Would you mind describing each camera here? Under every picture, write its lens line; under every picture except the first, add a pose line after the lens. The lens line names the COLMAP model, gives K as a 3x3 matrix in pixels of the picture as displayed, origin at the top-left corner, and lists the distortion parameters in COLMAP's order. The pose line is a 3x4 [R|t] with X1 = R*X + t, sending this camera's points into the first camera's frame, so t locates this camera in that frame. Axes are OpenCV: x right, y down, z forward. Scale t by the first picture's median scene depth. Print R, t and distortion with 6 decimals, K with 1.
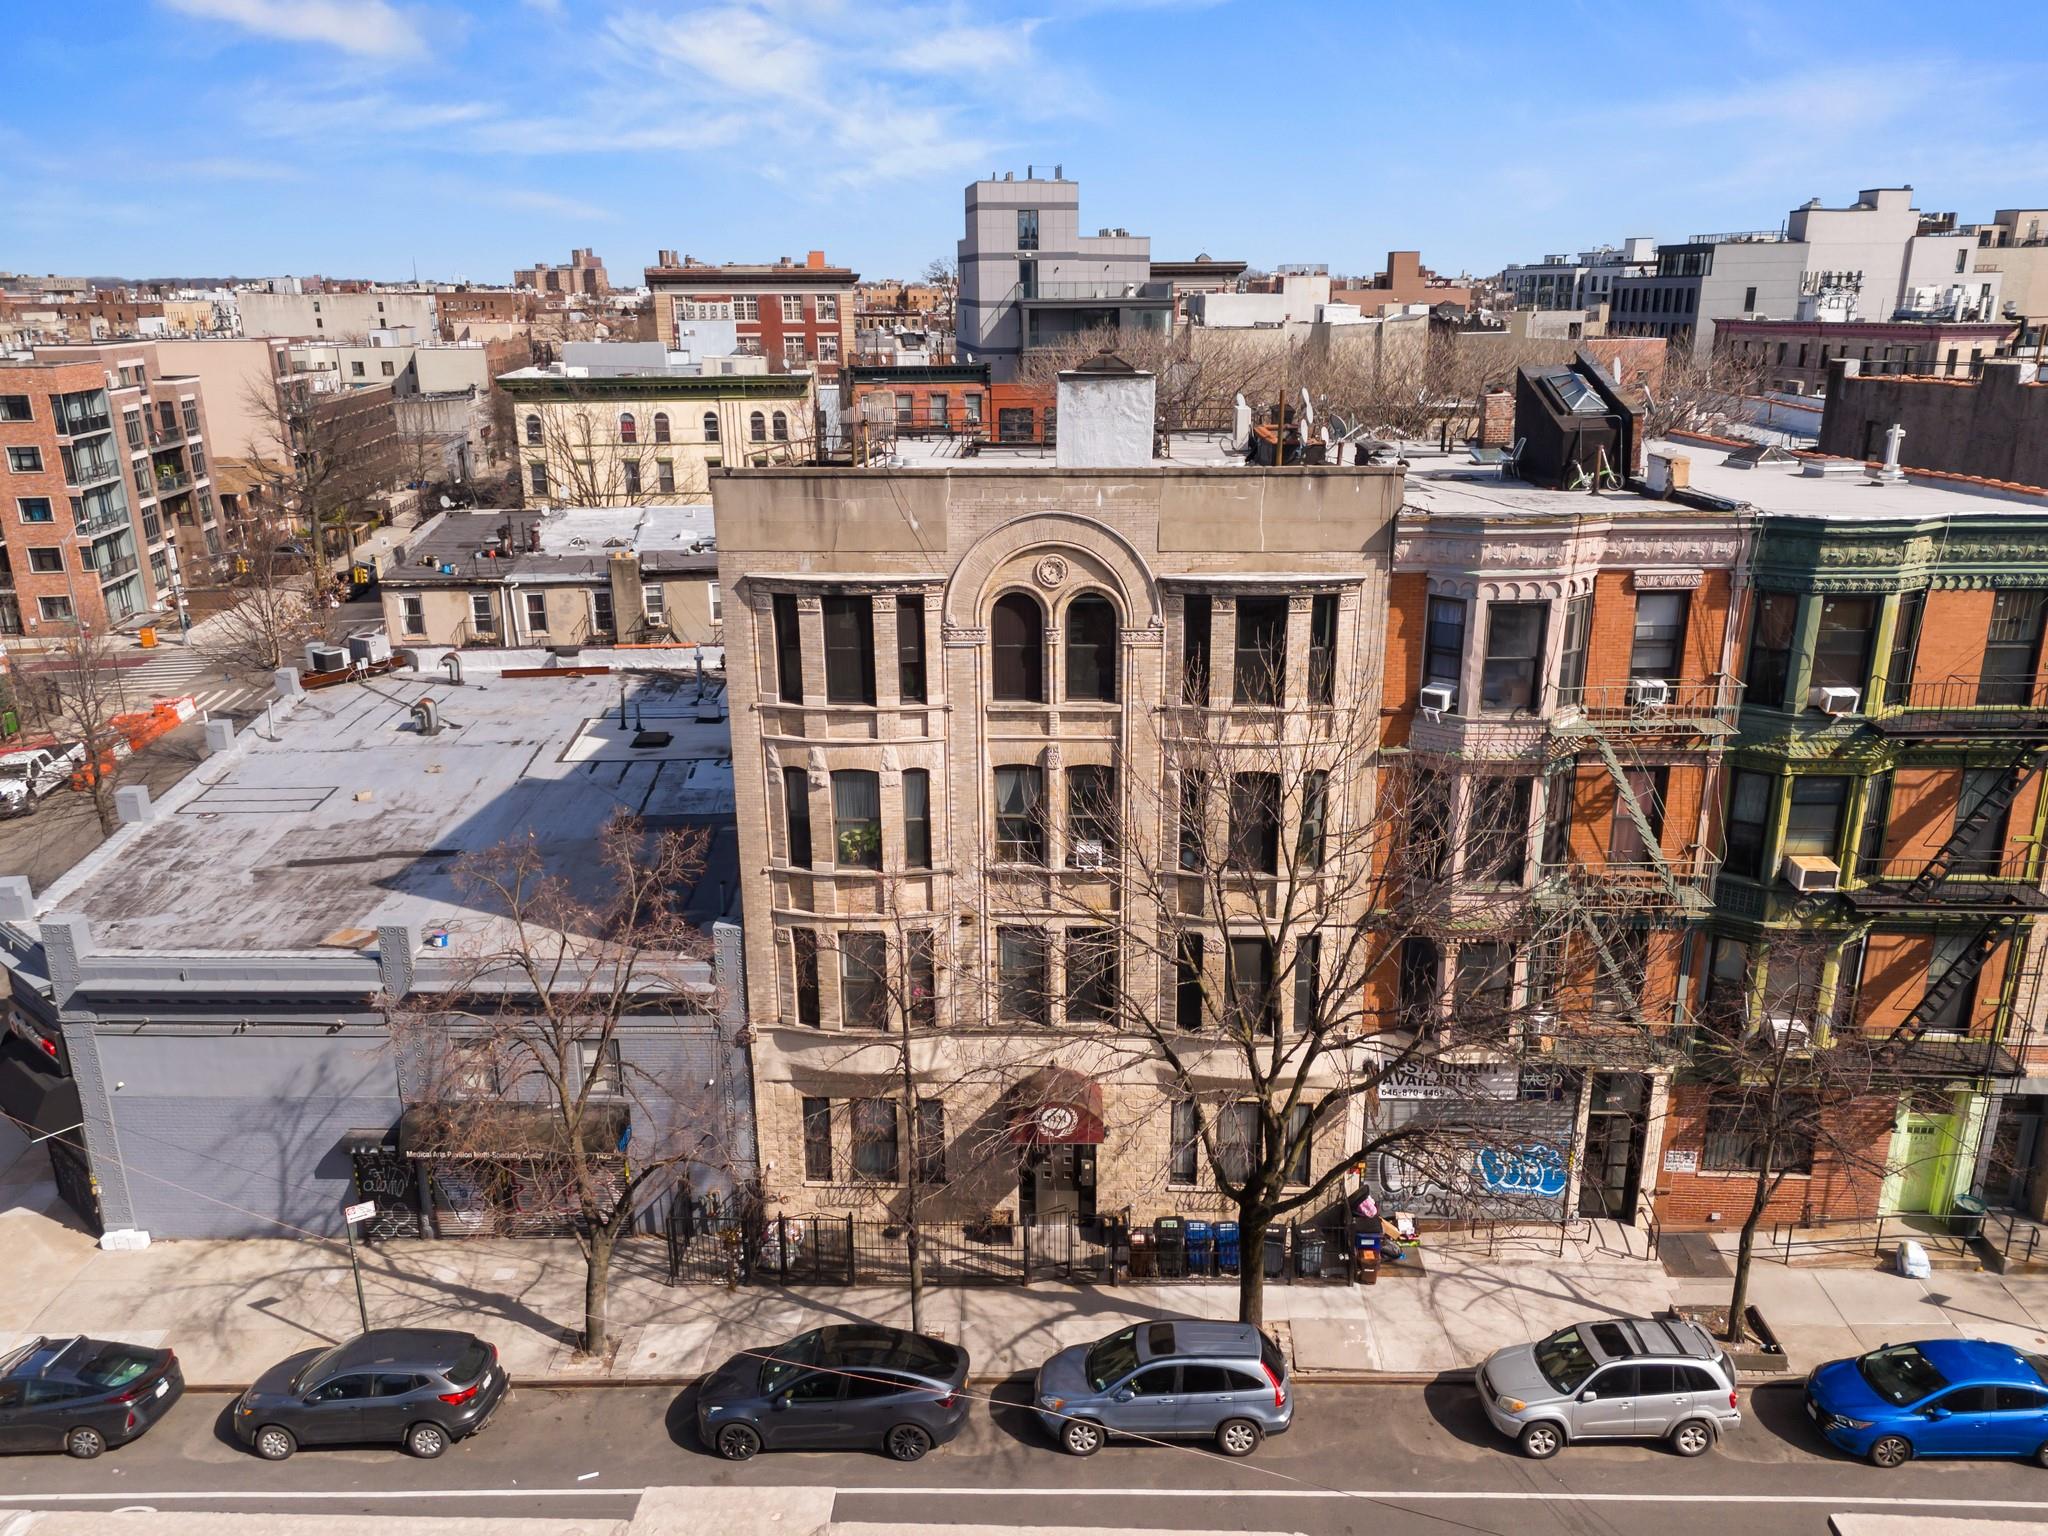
lens RADIAL K [[1485.1, 0, 1024.0], [0, 1485.1, 768.0], [0, 0, 1]] dist [0.071597, -0.055863]
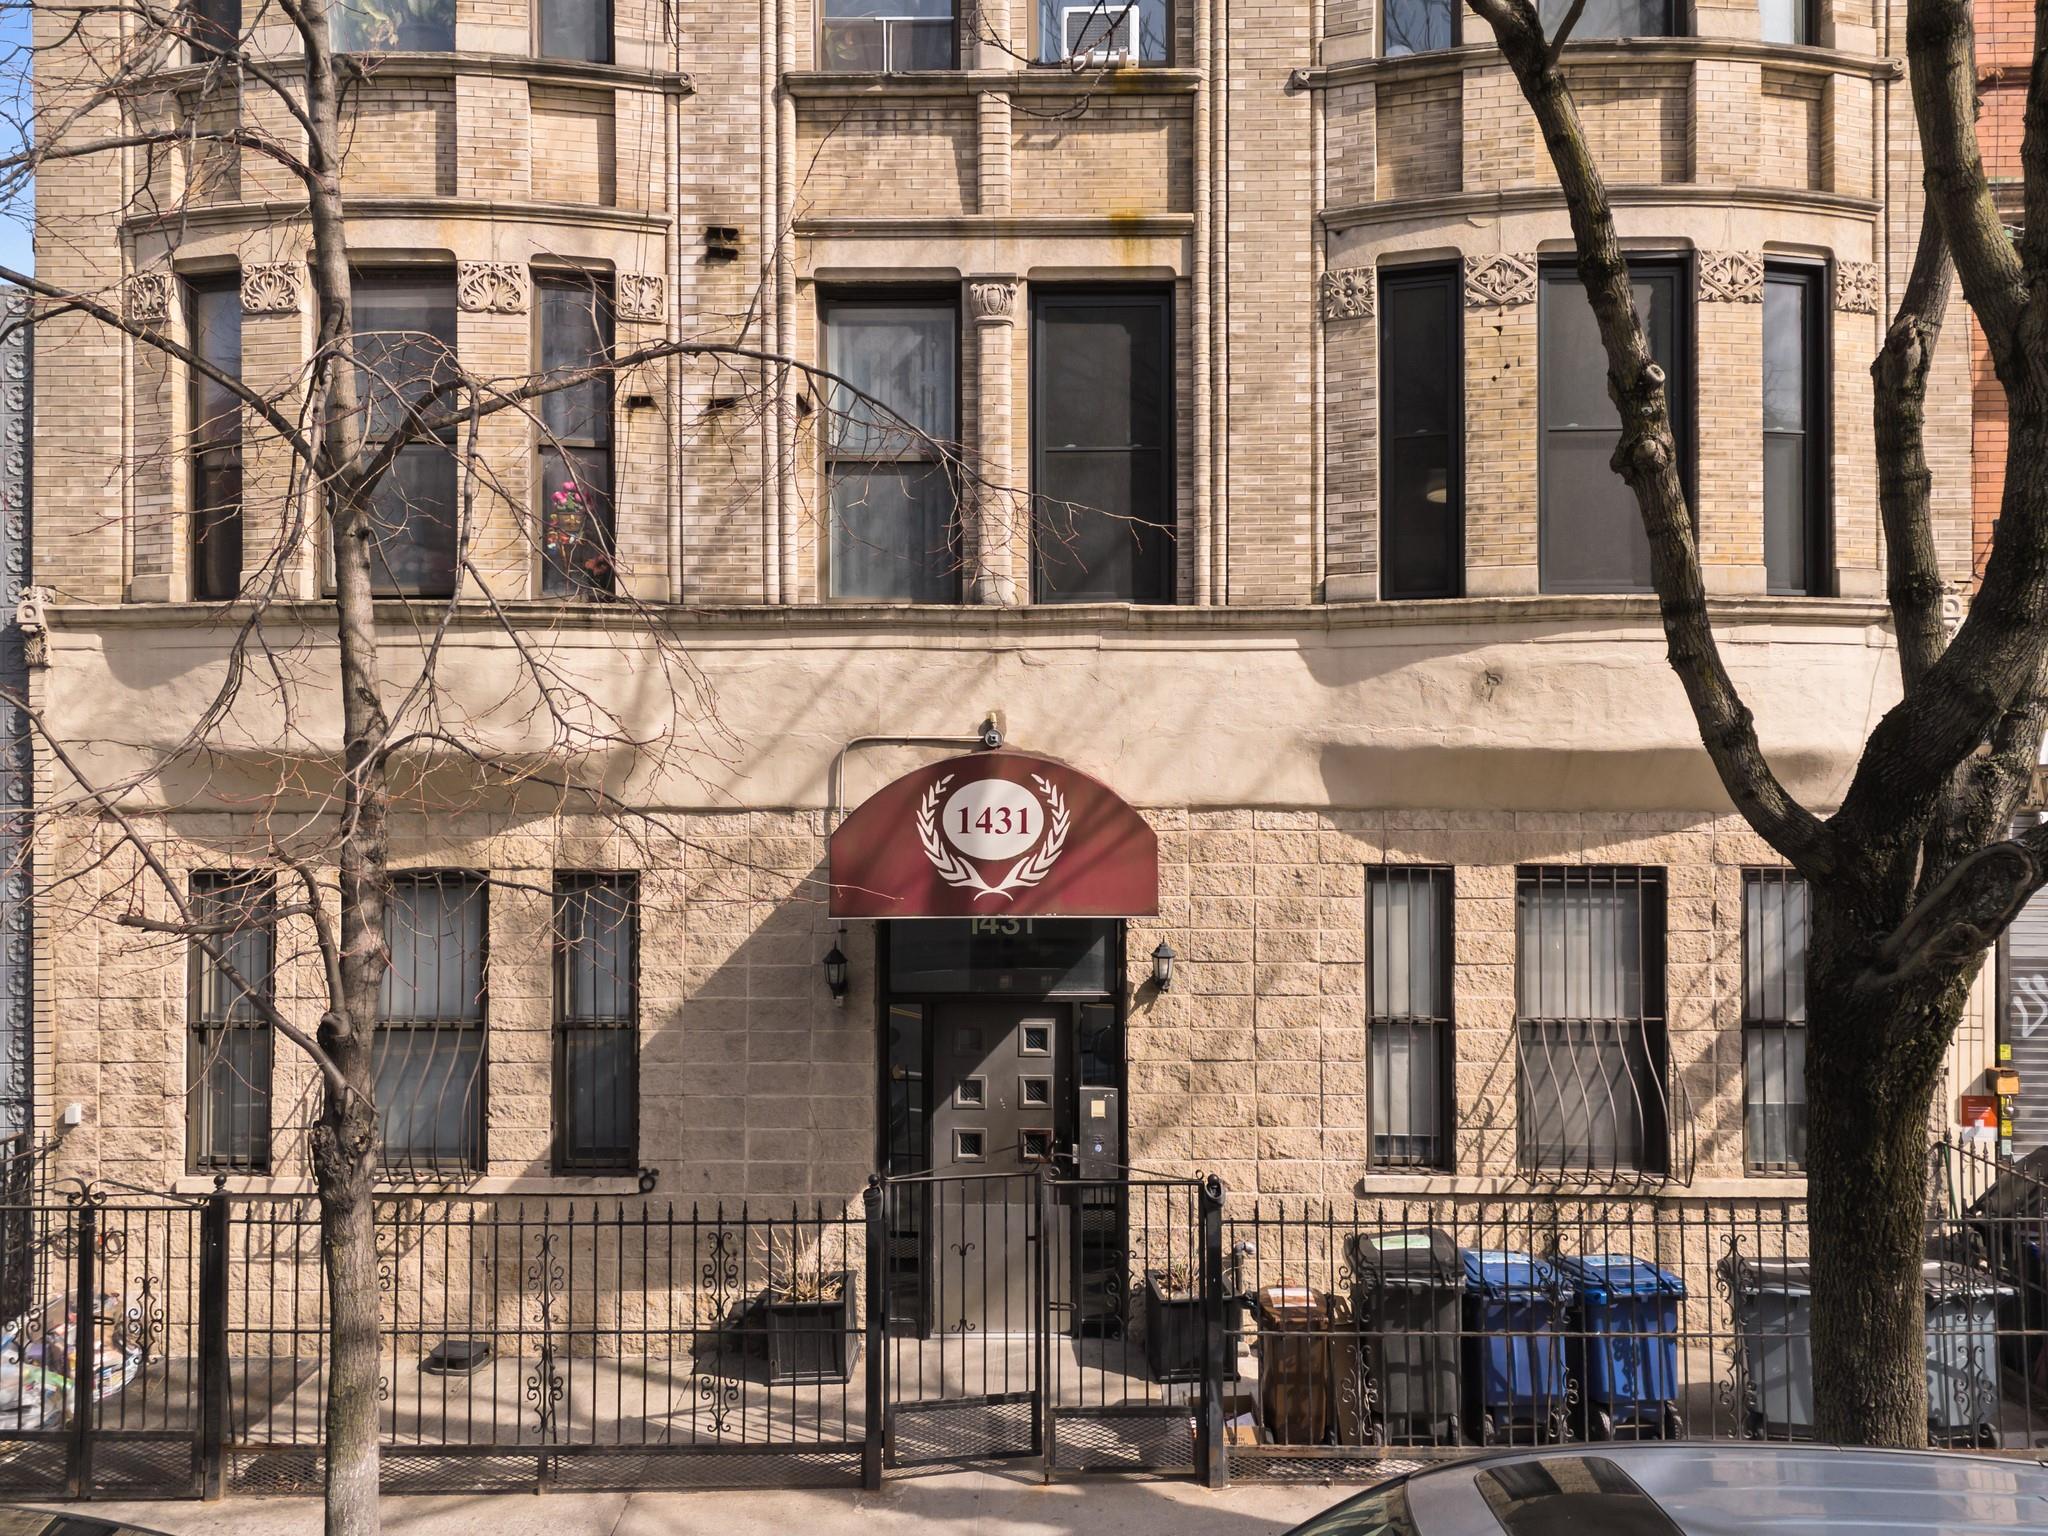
lens RADIAL K [[1525.8, 0, 1024.0], [0, 1525.8, 768.0], [0, 0, 1]] dist [0.107496, -0.152350]
pose [[0.999882, 0.007597, 0.013333, 0.023682], [-0.003226, 0.953497, -0.301384, 0.316613], [-0.015003, 0.301306, 0.953410, 0.722622]]
